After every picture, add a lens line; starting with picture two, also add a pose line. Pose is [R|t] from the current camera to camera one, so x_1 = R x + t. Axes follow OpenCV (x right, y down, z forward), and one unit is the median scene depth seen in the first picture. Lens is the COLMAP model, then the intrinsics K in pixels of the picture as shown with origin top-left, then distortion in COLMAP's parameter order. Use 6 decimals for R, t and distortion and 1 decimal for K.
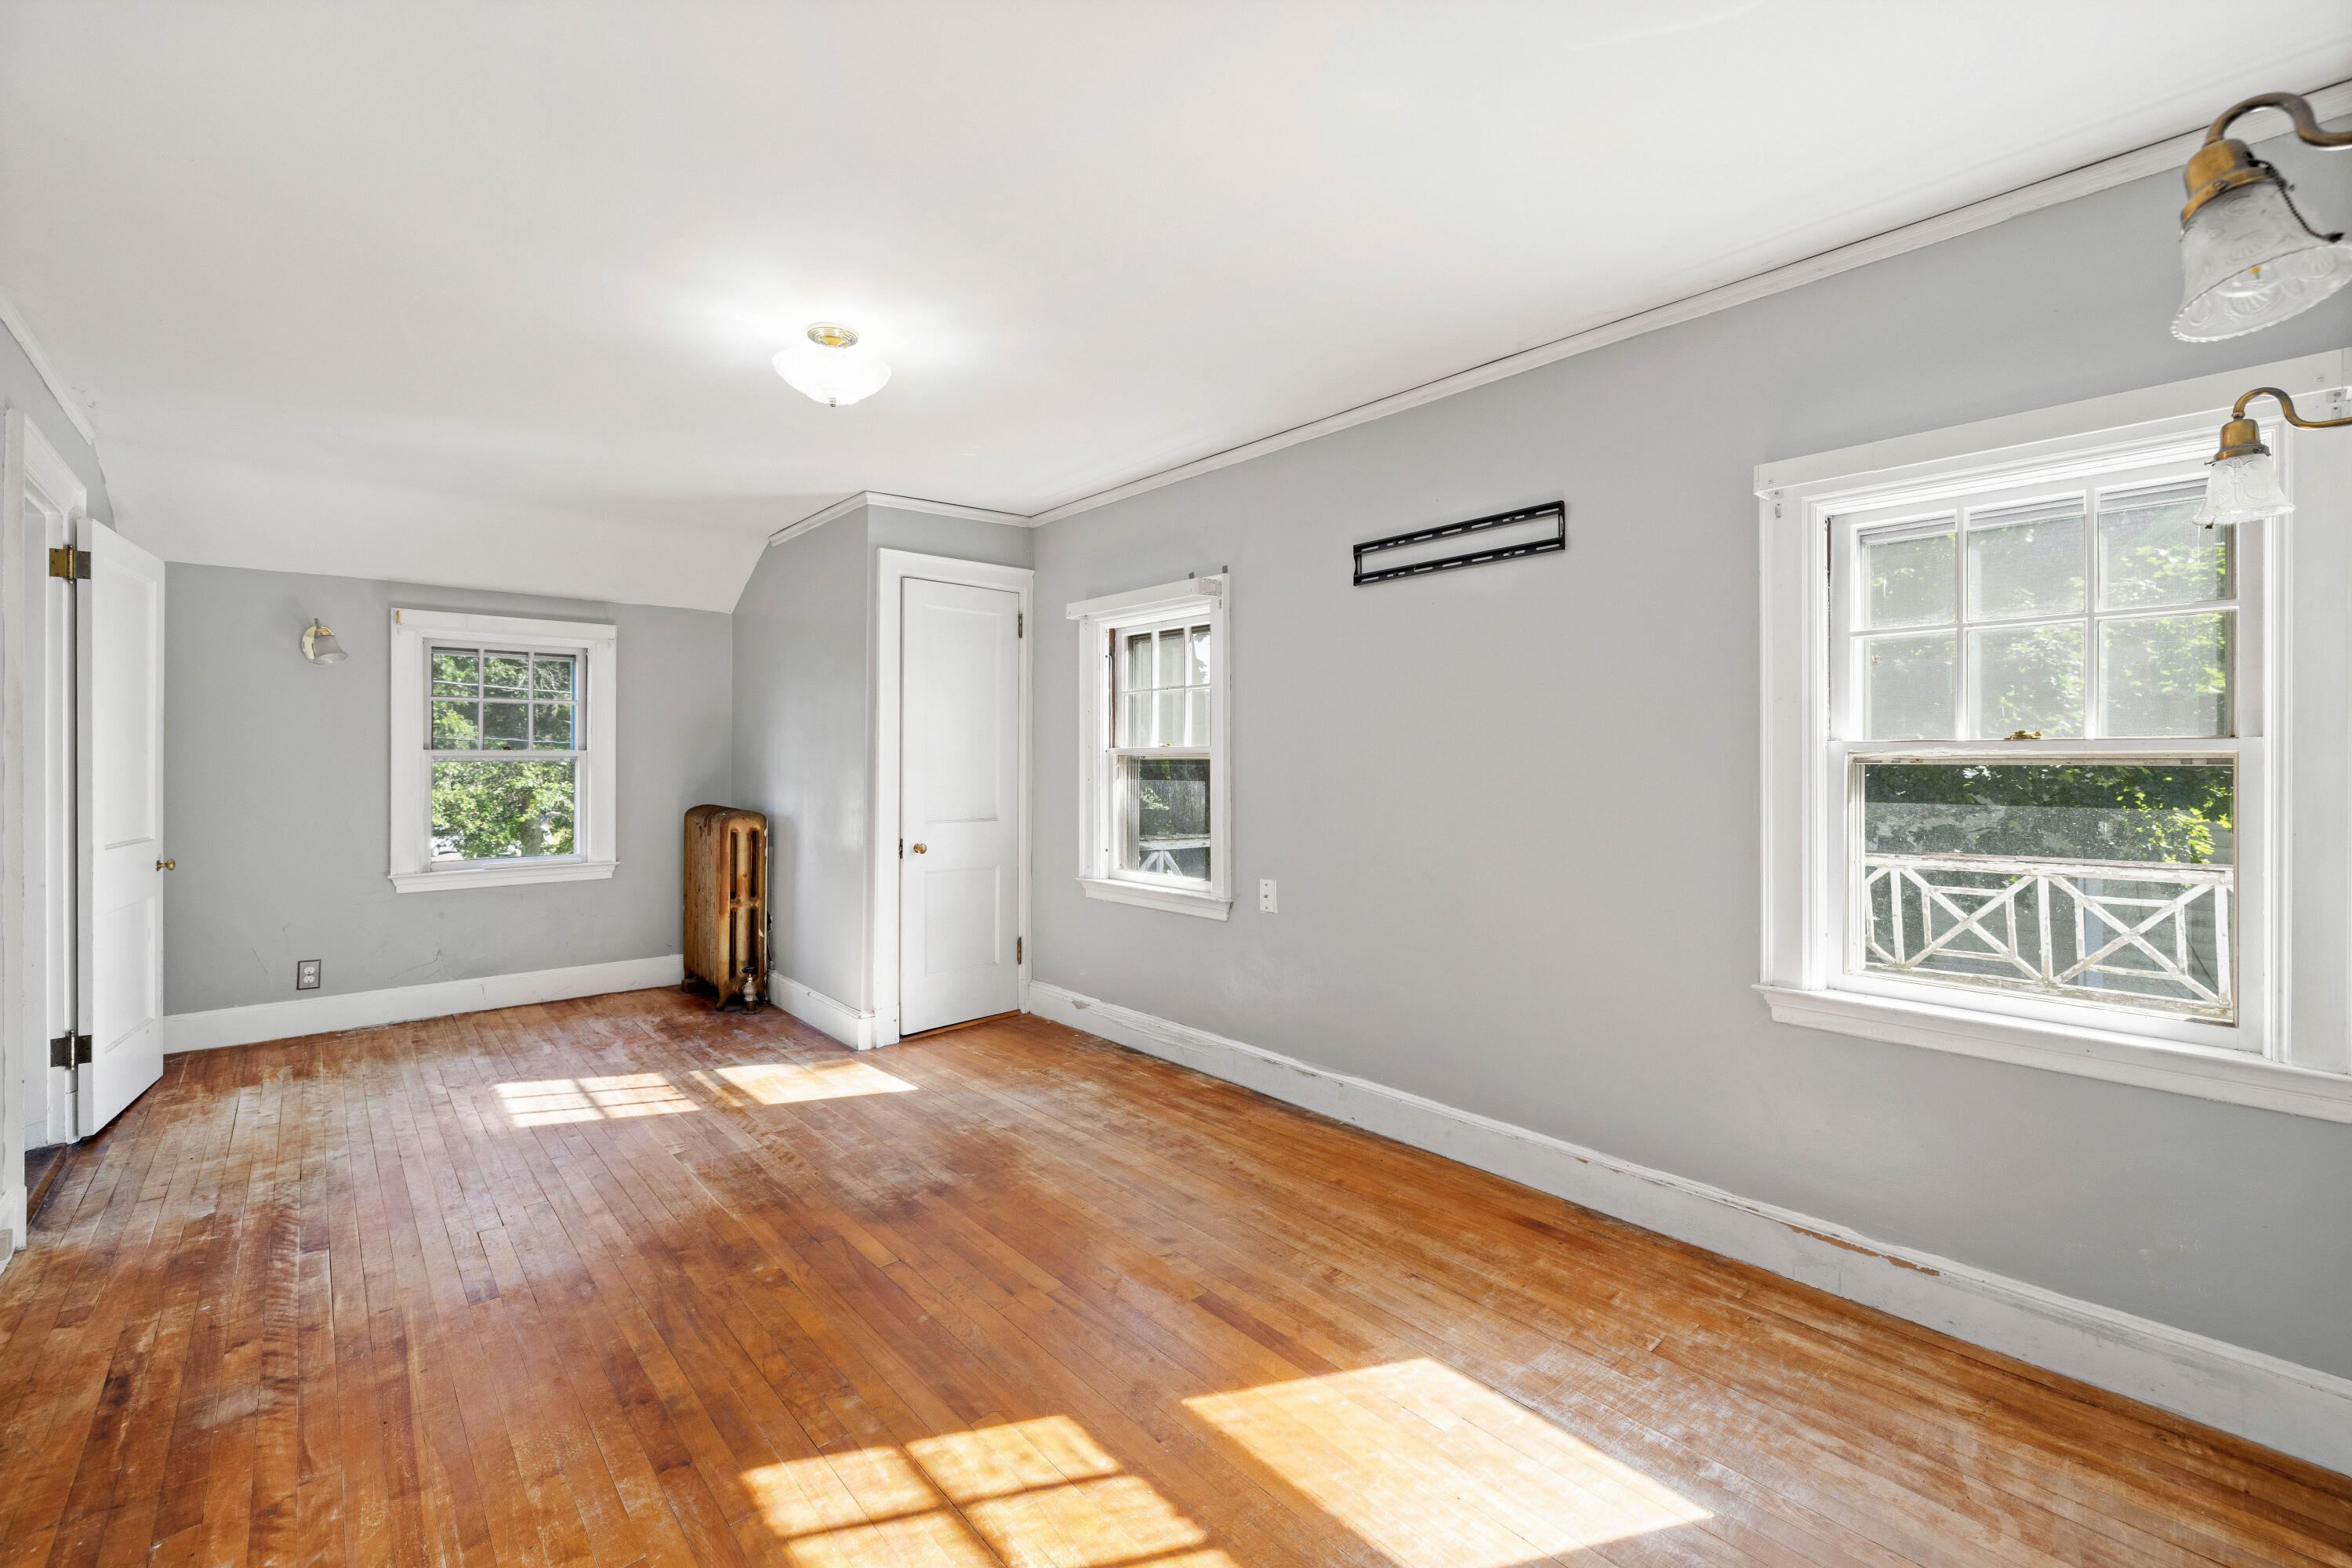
lens RADIAL K [[985.2, 0, 1170.3], [0, 985.2, 766.7], [0, 0, 1]] dist [-0.002233, -0.000283]
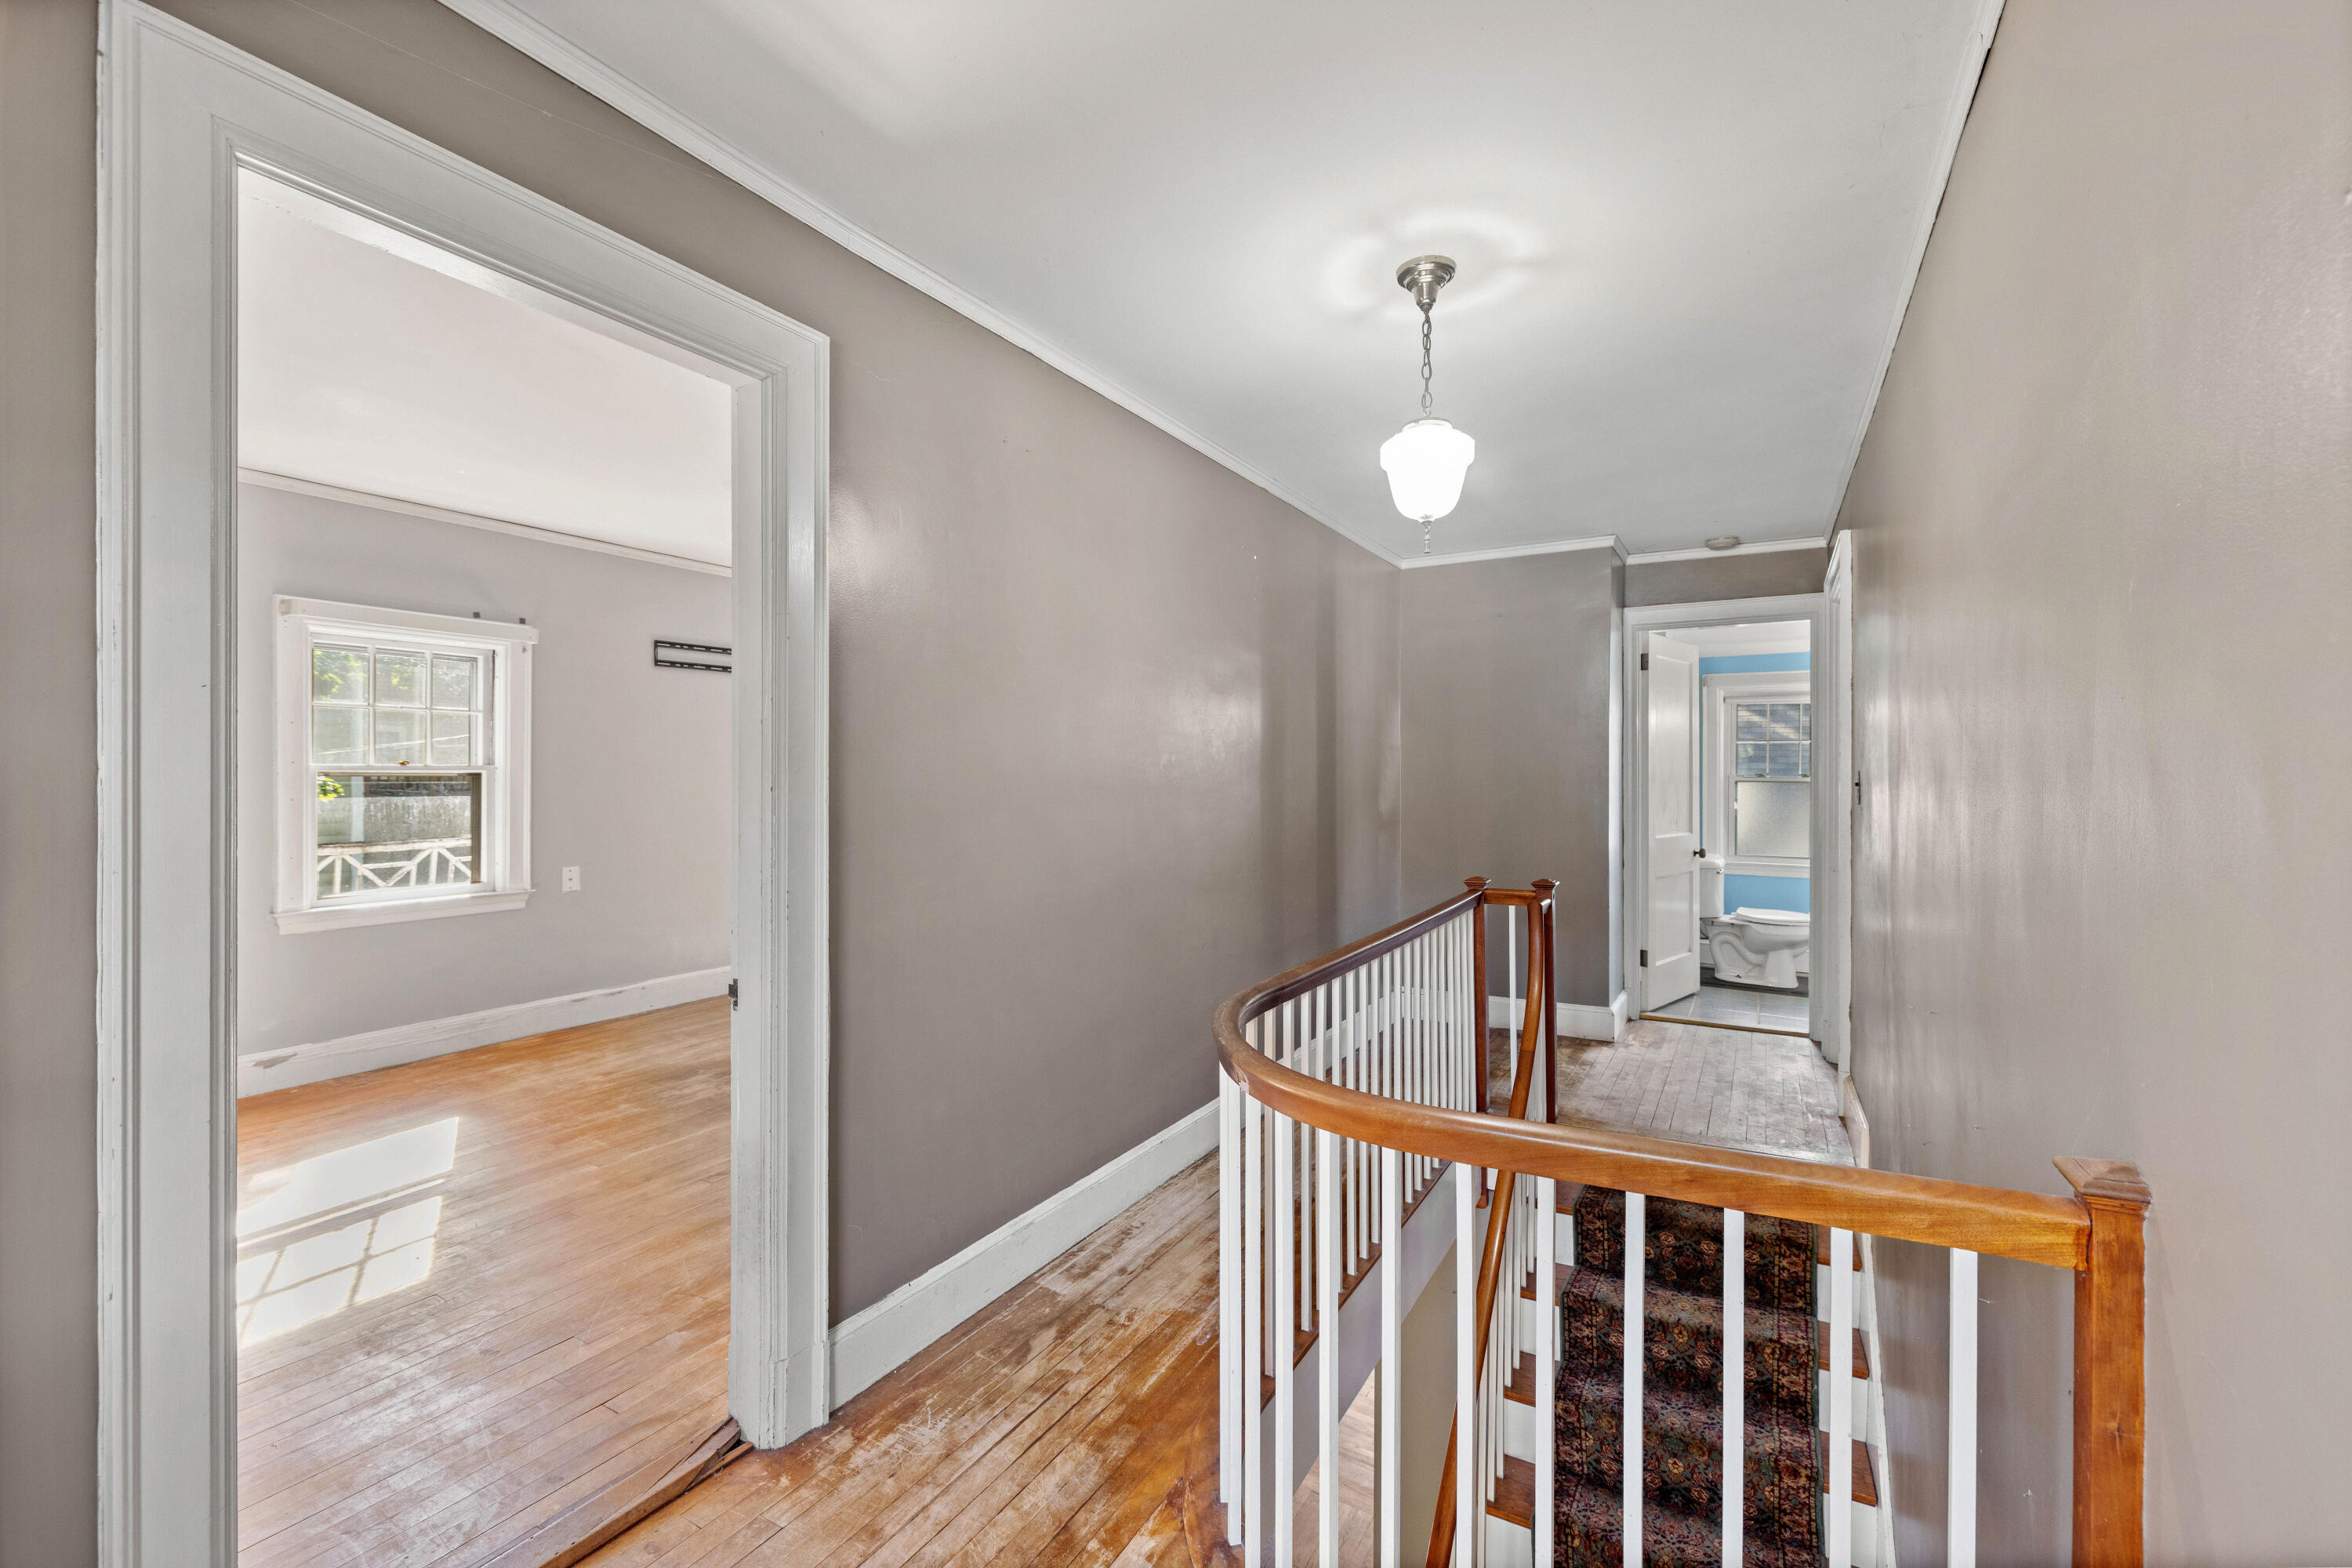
lens RADIAL K [[985.2, 0, 1176.4], [0, 985.2, 775.3], [0, 0, 1]] dist [-0.002233, -0.000283]
pose [[-0.317911, -0.006377, 0.948099, -1.419467], [-0.003814, 0.999978, 0.005447, -0.019254], [-0.948113, -0.001884, -0.317928, 0.644031]]
